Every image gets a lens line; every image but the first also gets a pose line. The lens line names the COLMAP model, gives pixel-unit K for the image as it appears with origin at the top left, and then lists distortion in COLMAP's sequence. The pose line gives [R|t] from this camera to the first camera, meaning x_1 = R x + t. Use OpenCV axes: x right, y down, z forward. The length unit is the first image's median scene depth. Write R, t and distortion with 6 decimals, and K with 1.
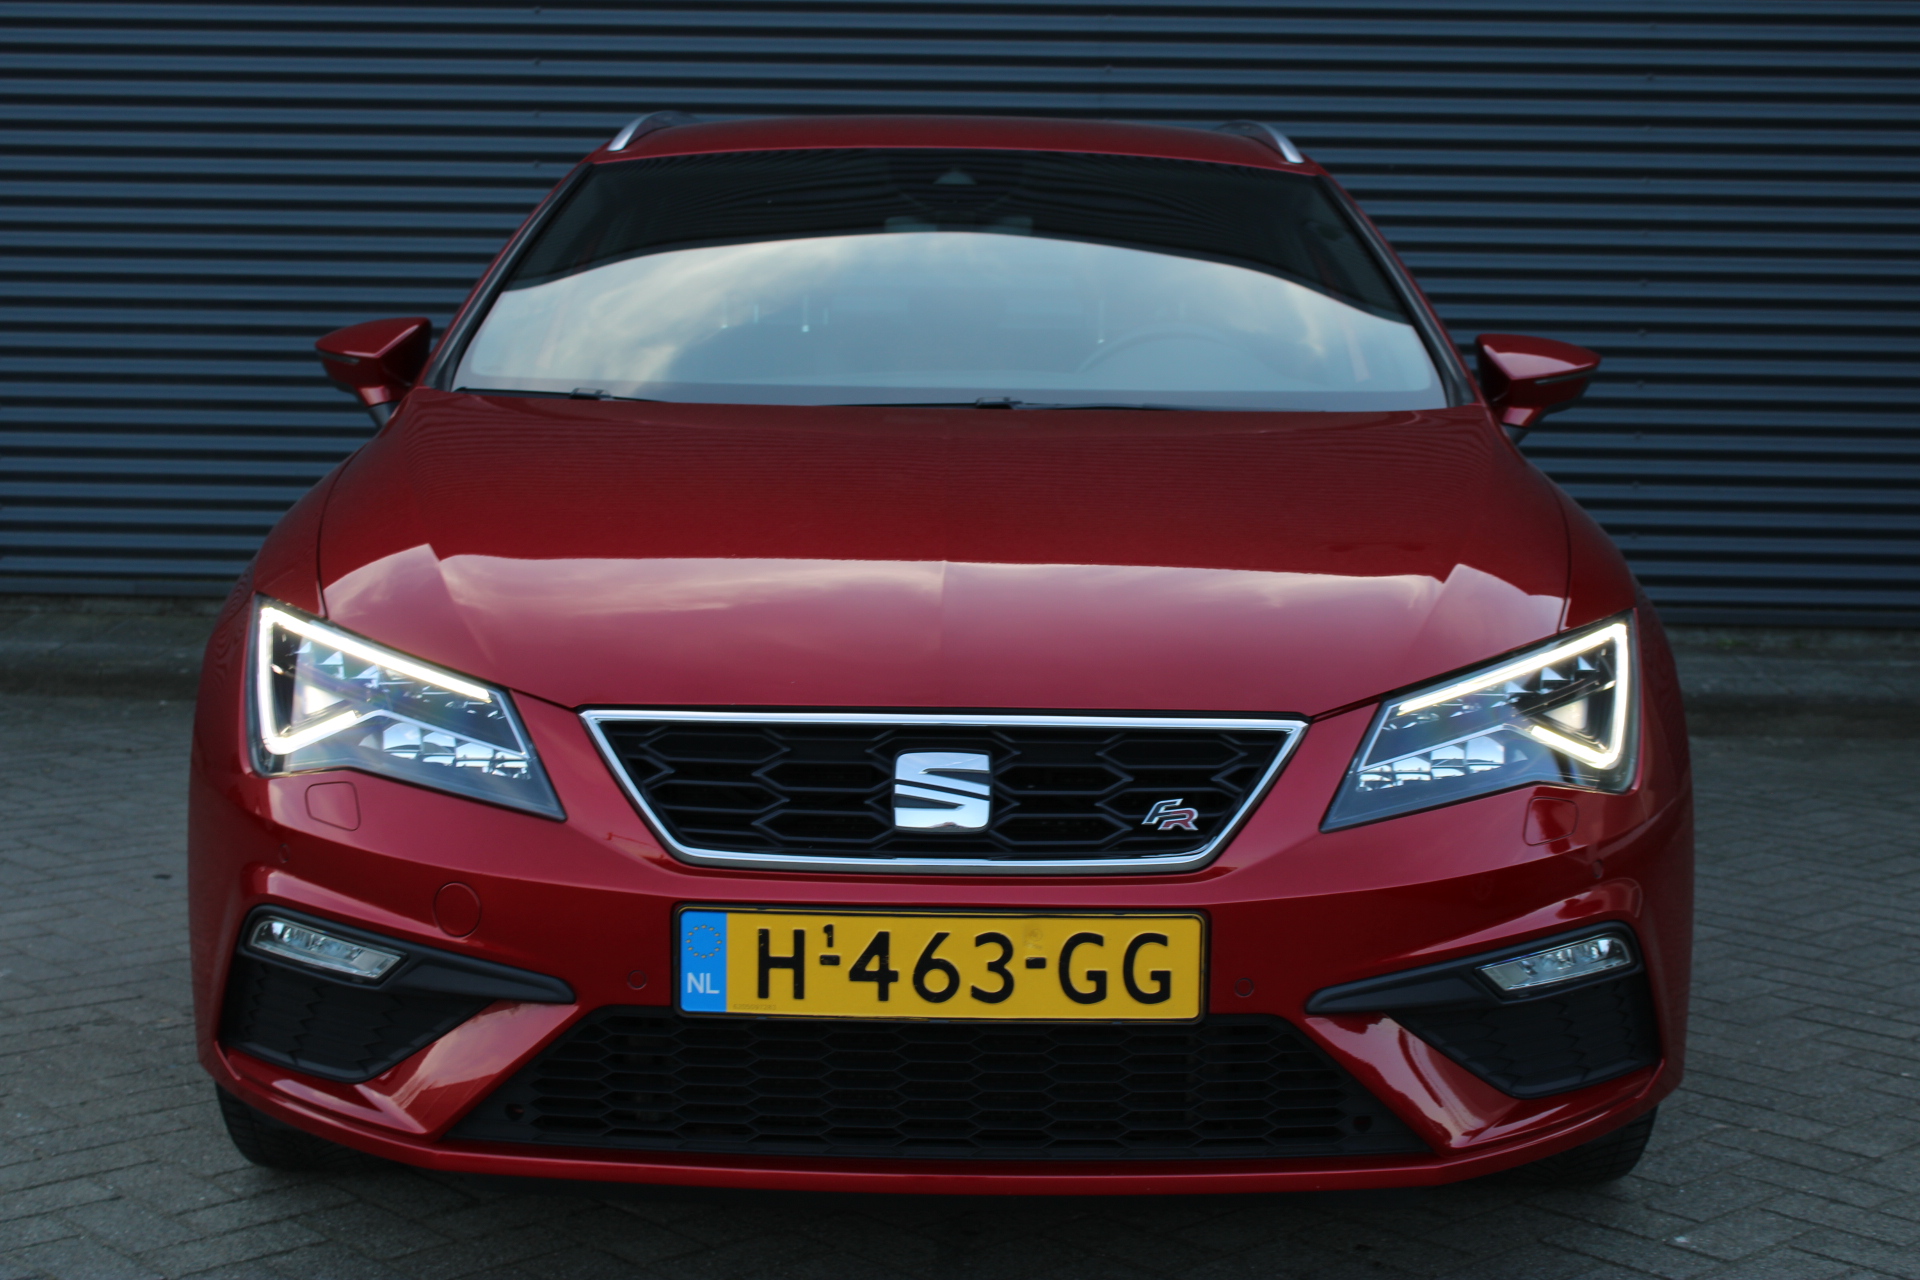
lens RADIAL K [[2850.5, 0, 963.1], [0, 2850.5, 655.1], [0, 0, 1]] dist [0.006938, 0.000000]
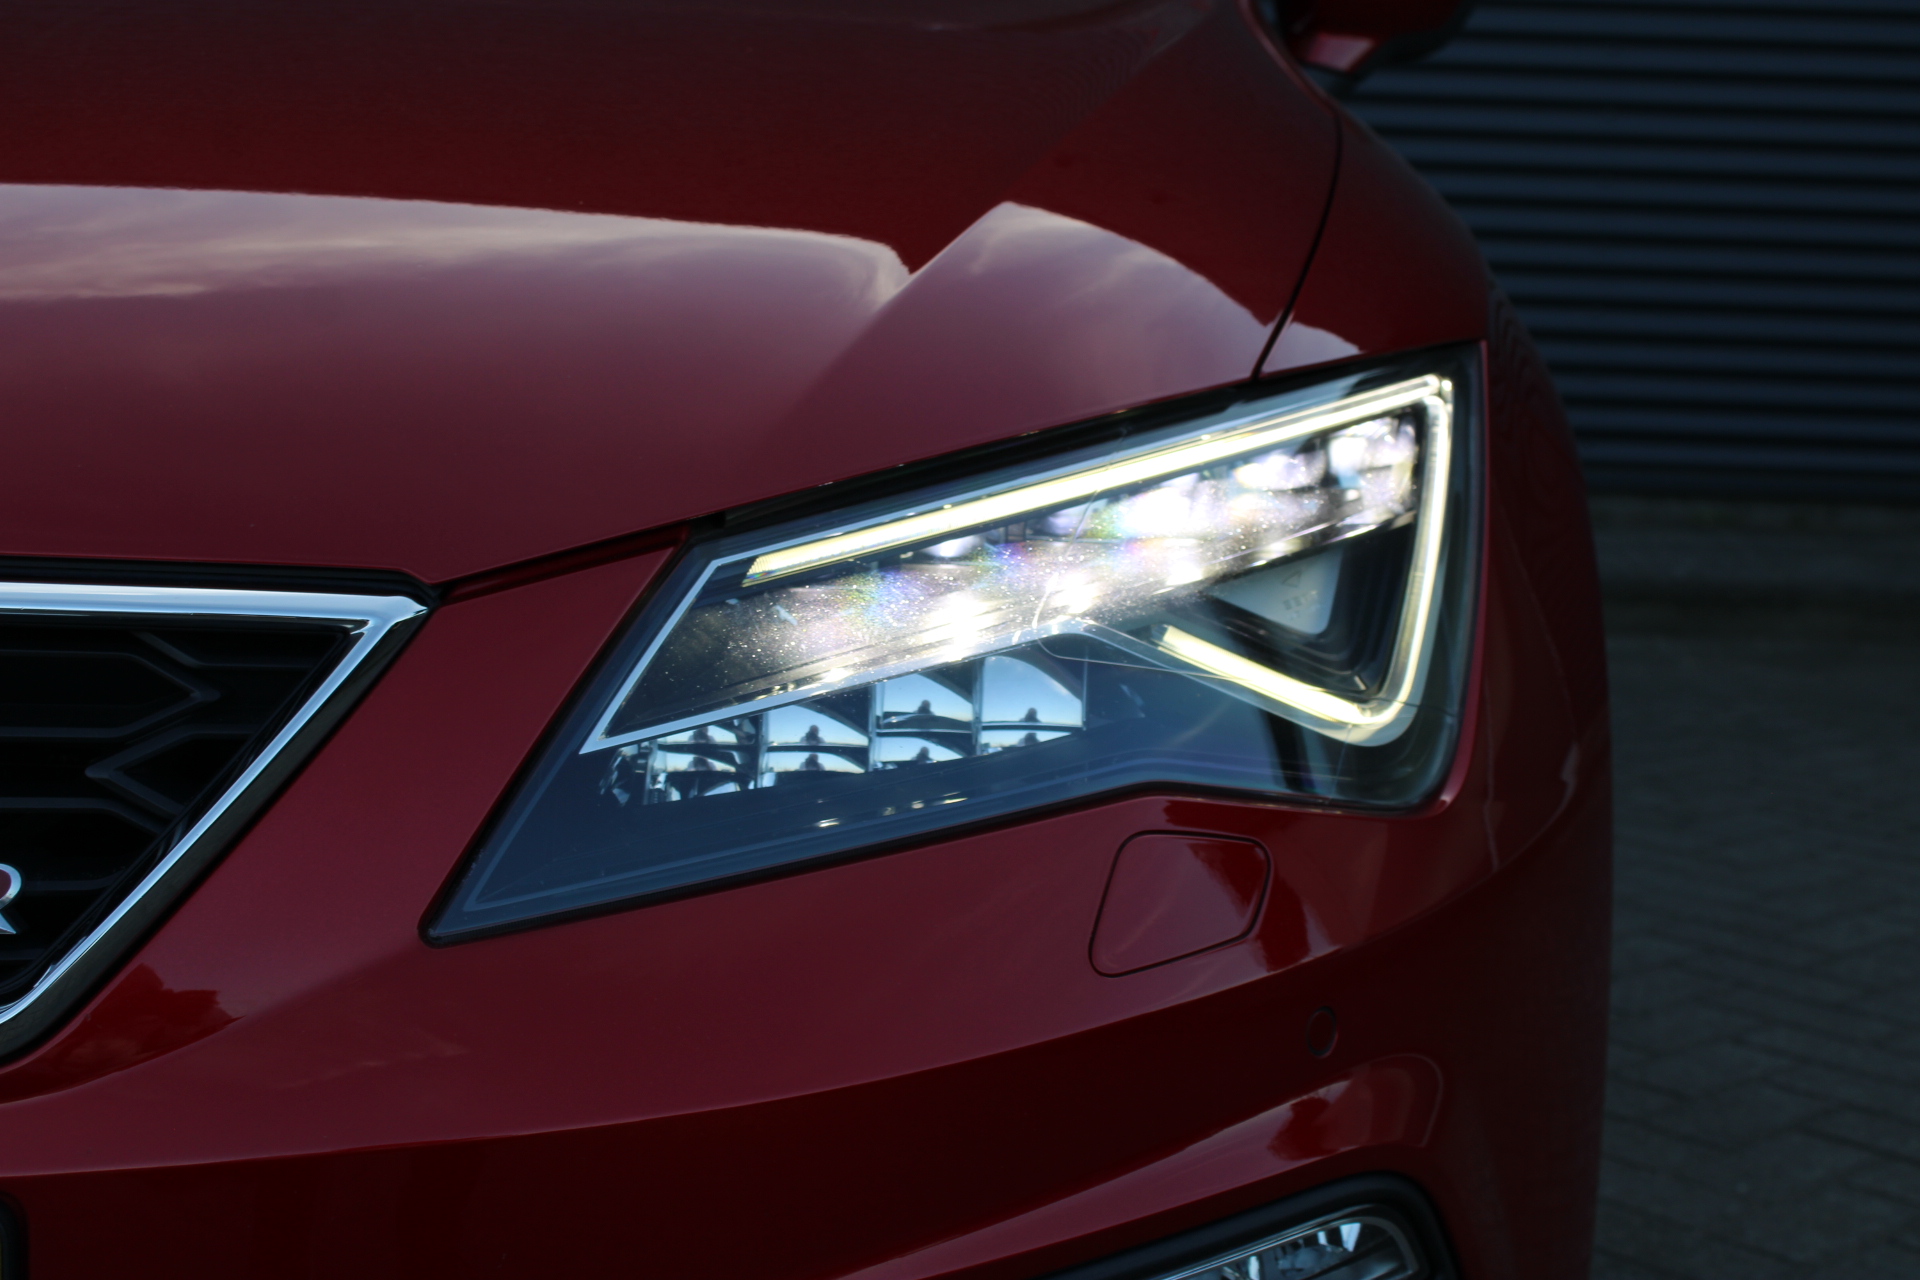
lens RADIAL K [[2850.5, 0, 973.9], [0, 2850.5, 630.8], [0, 0, 1]] dist [0.006938, 0.000000]
pose [[0.999779, 0.018344, 0.010258, 0.116522], [-0.018673, 0.999282, 0.032966, 0.009643], [-0.009646, -0.033150, 0.999404, 0.431831]]
